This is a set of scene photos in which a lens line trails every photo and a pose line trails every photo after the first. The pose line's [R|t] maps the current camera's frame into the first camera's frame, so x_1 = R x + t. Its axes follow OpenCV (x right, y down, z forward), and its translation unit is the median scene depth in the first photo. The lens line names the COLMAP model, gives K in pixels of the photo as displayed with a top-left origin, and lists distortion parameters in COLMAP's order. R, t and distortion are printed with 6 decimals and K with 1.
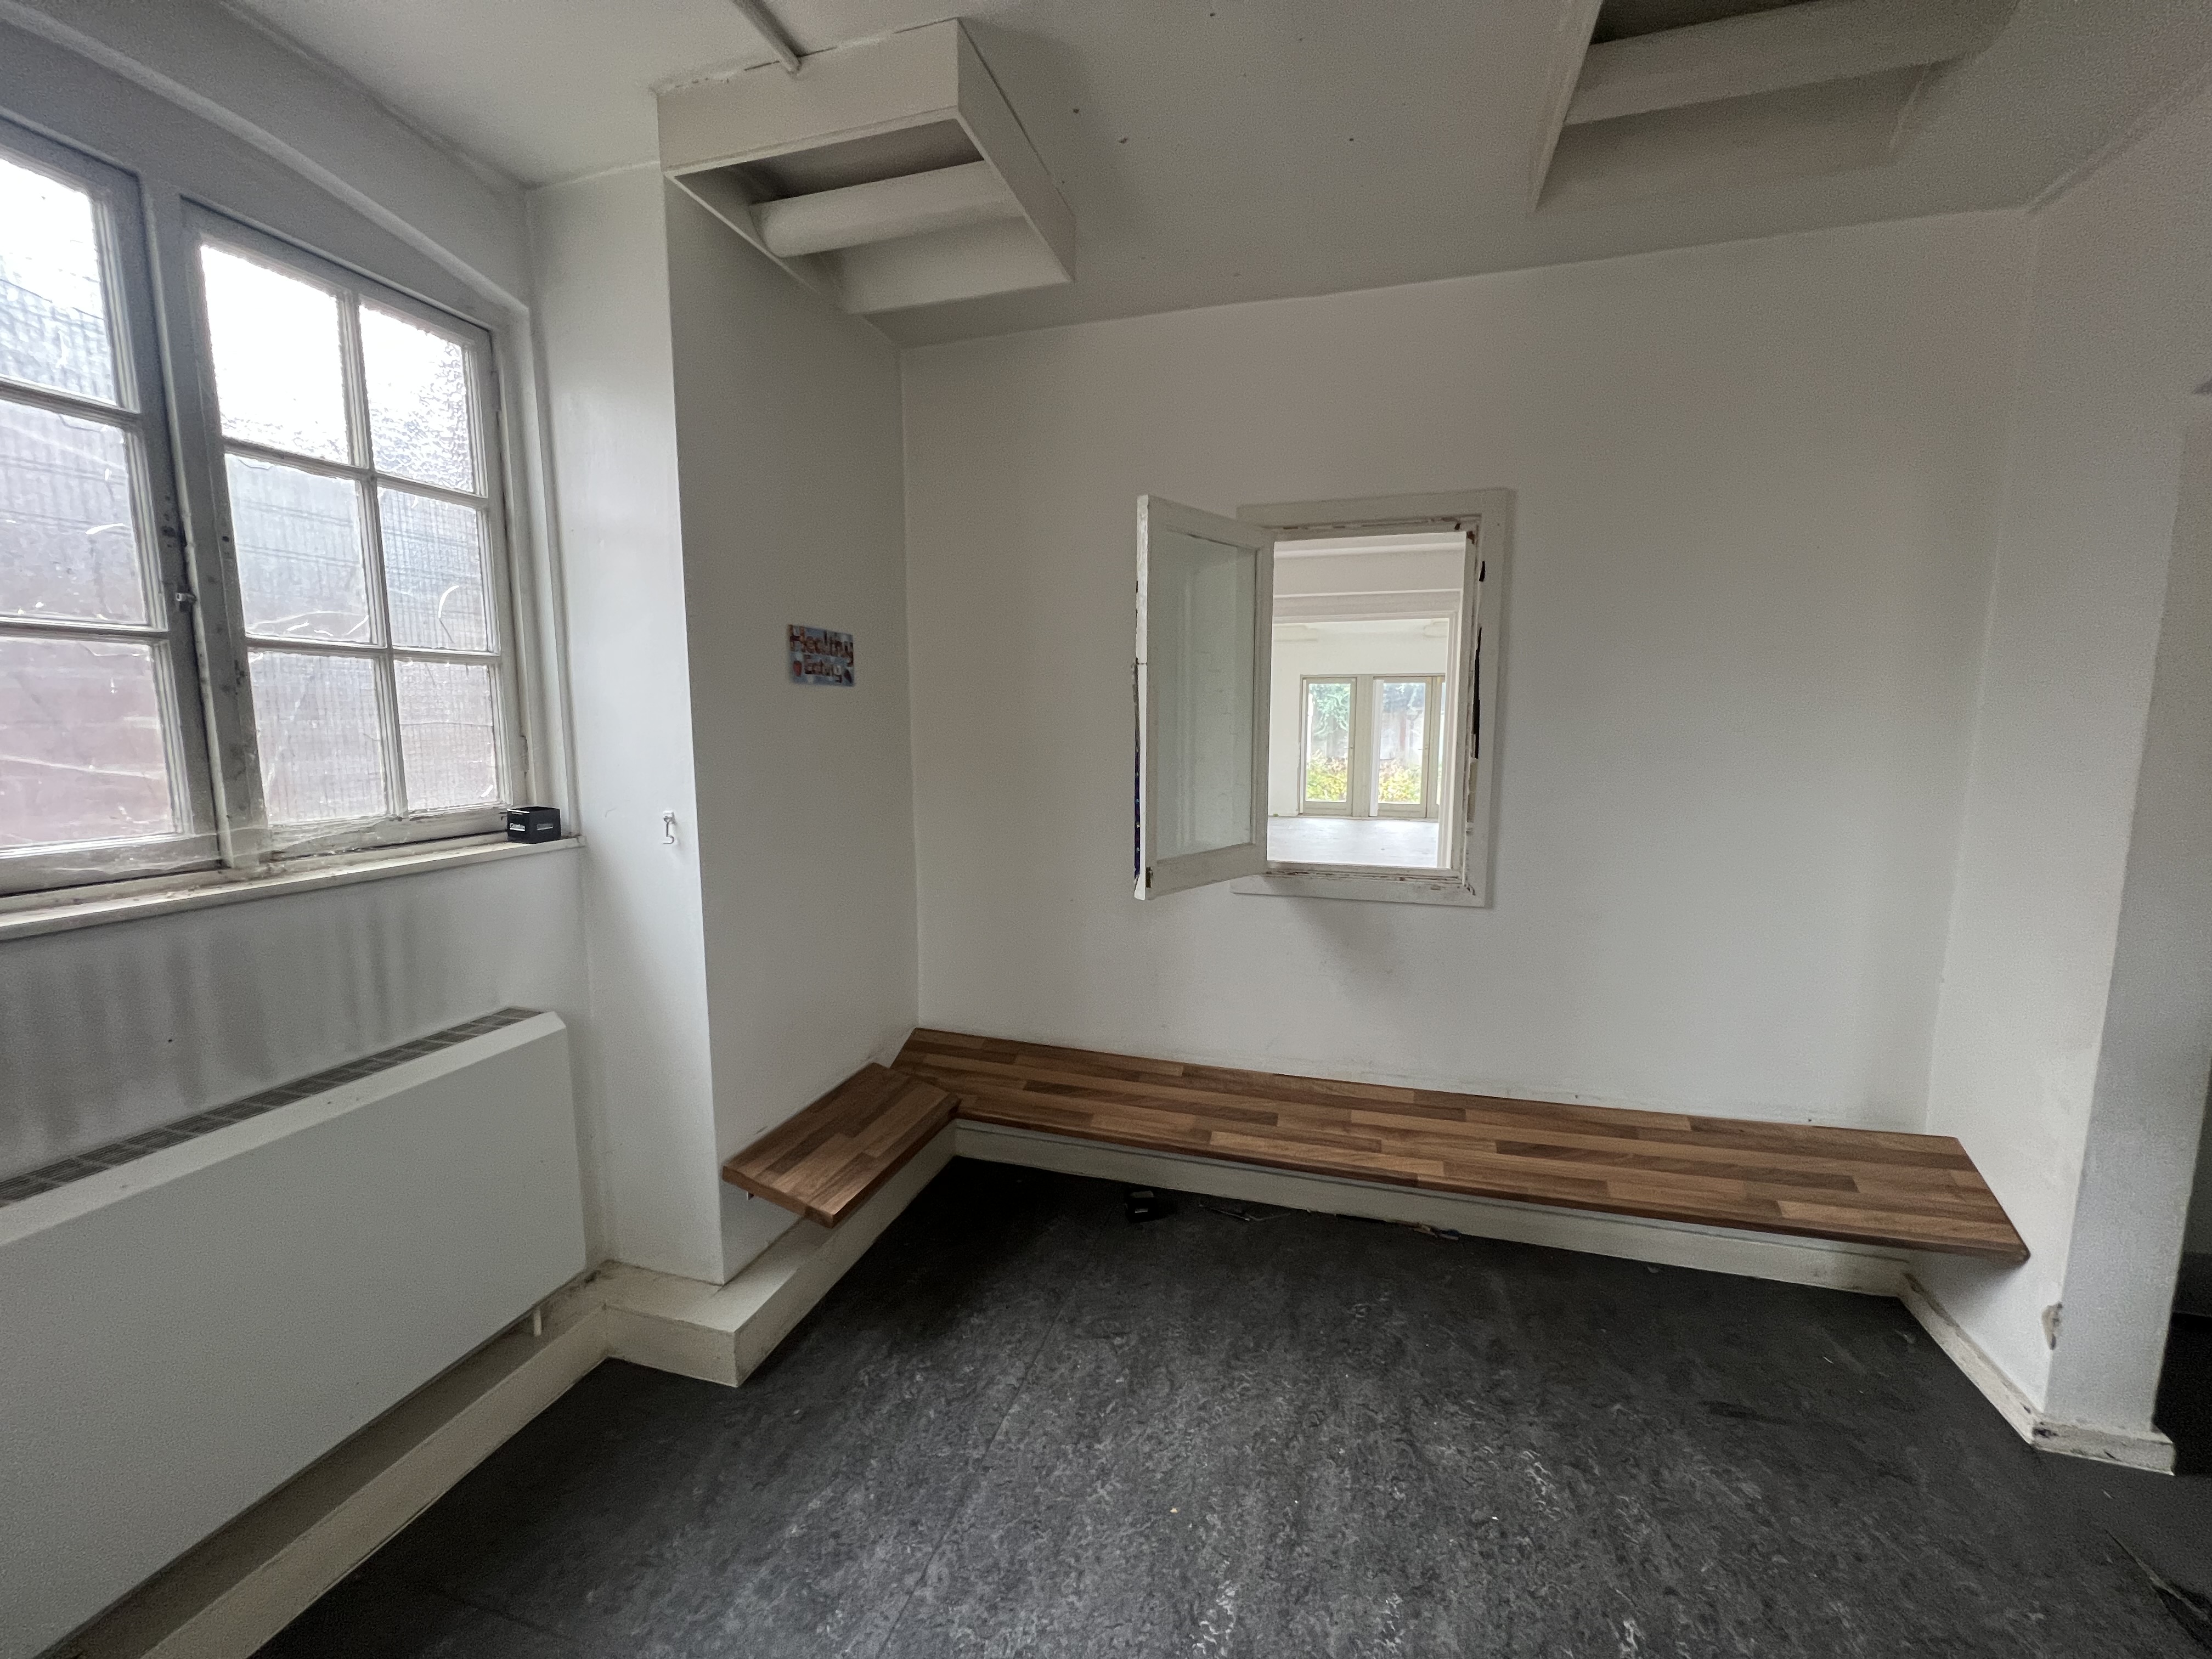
lens RADIAL K [[893.5, 0, 1105.0], [0, 893.5, 830.3], [0, 0, 1]] dist [0.015085, -0.000787]
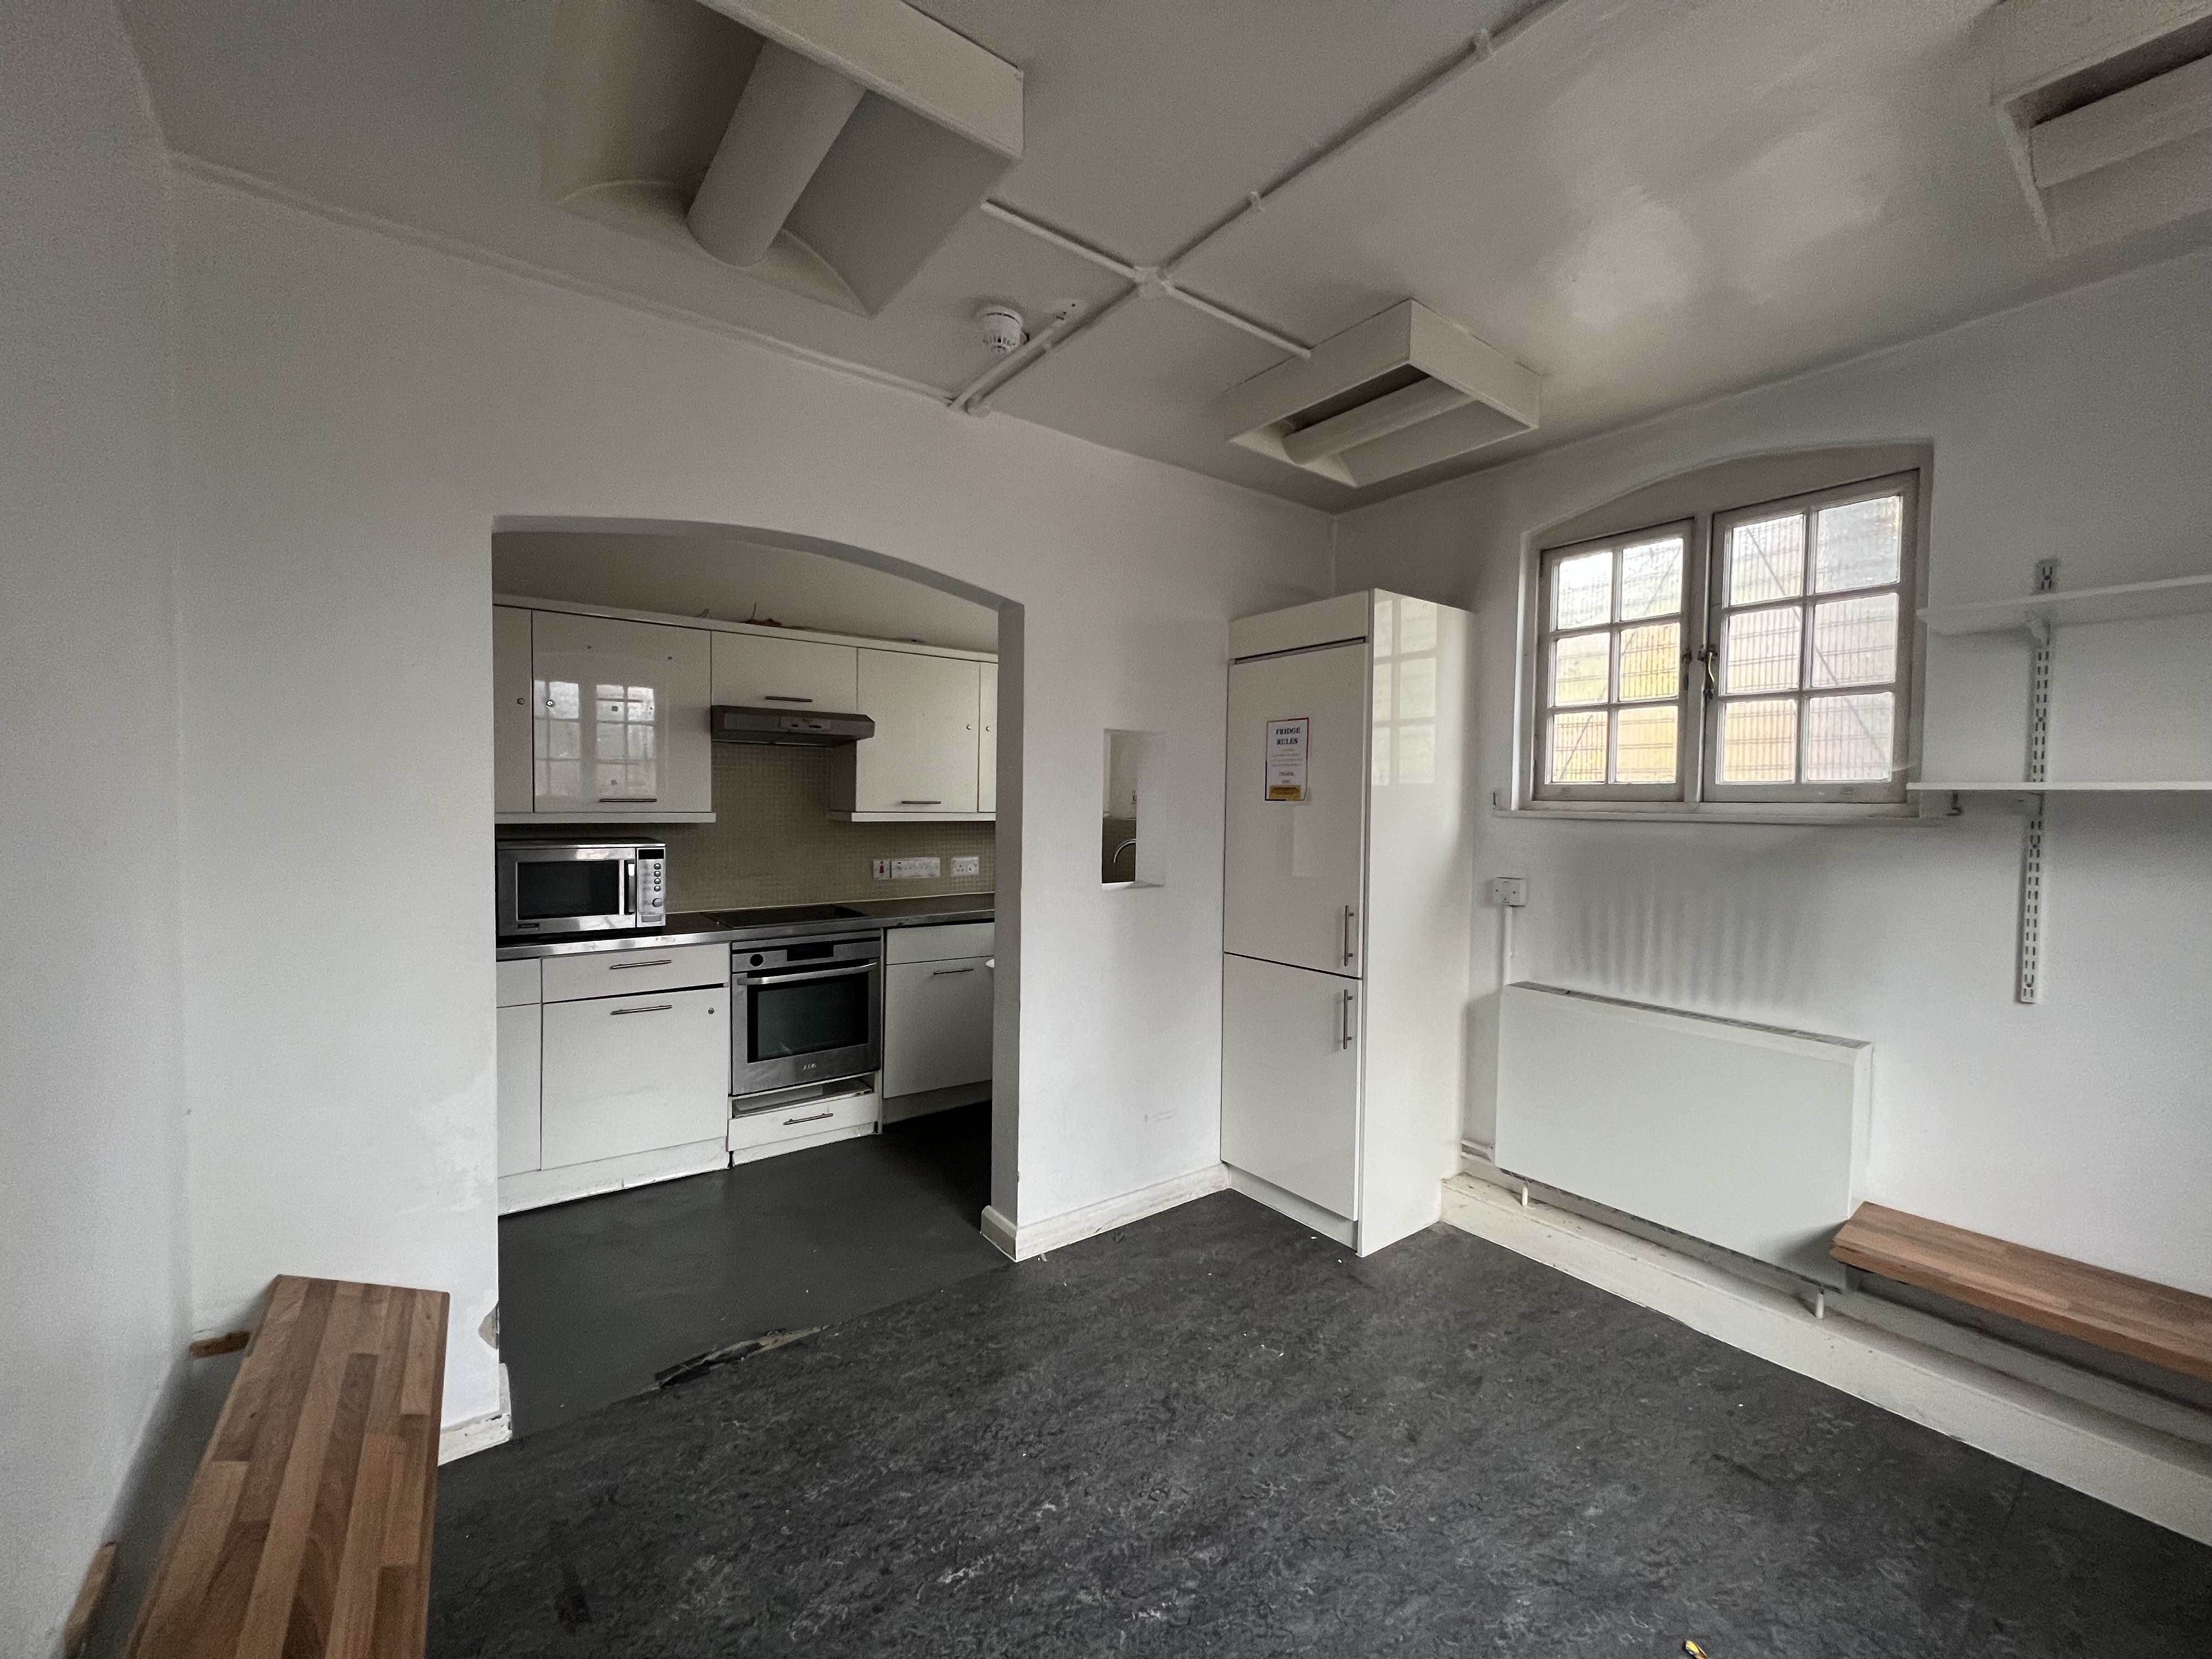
lens RADIAL K [[893.5, 0, 1104.0], [0, 893.5, 824.3], [0, 0, 1]] dist [0.015085, -0.000787]
pose [[-0.804013, -0.019300, 0.594299, -0.205481], [0.076069, 0.987922, 0.134995, -0.165813], [-0.589726, 0.153745, -0.792834, 1.510783]]
